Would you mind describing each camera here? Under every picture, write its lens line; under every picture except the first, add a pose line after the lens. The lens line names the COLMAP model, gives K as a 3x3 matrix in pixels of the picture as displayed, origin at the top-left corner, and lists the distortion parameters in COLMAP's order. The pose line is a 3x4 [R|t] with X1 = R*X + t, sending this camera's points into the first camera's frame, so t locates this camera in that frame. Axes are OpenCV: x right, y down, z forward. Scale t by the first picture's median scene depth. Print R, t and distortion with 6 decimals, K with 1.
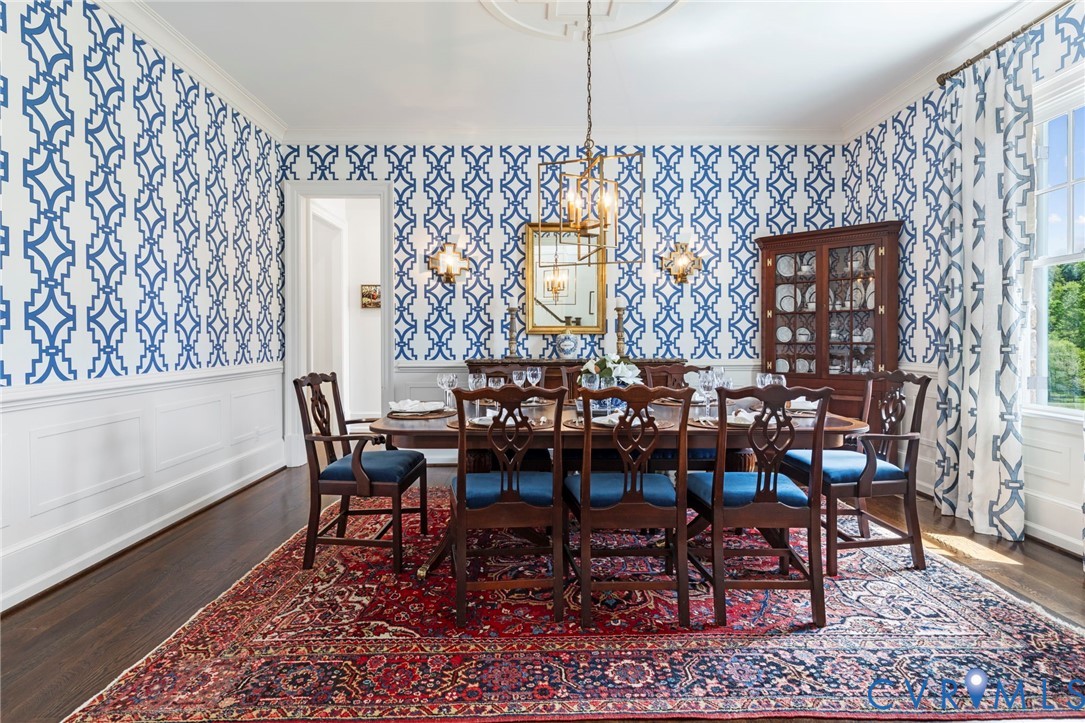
lens RADIAL K [[560.8, 0, 545.8], [0, 560.8, 331.6], [0, 0, 1]] dist [-0.001300, -0.000670]
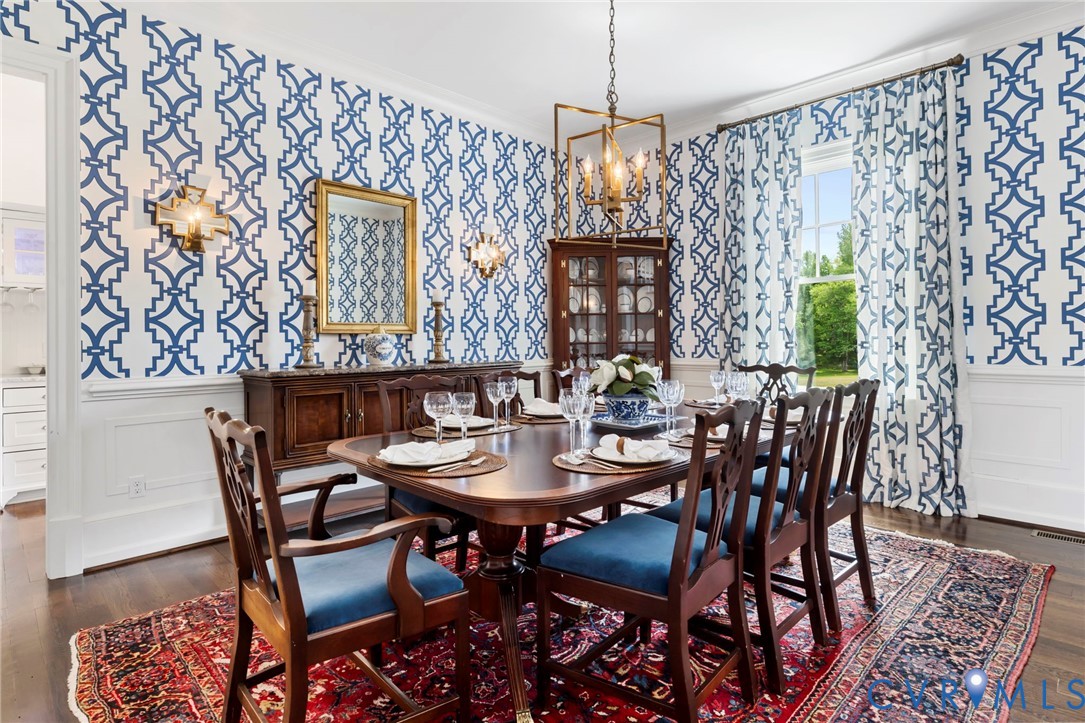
lens RADIAL K [[560.8, 0, 545.8], [0, 560.8, 331.6], [0, 0, 1]] dist [-0.001300, -0.000670]
pose [[0.722042, 0.005935, 0.691824, -0.318674], [-0.002511, 0.999979, -0.005958, 0.005444], [-0.691845, 0.002565, 0.722041, 0.281448]]
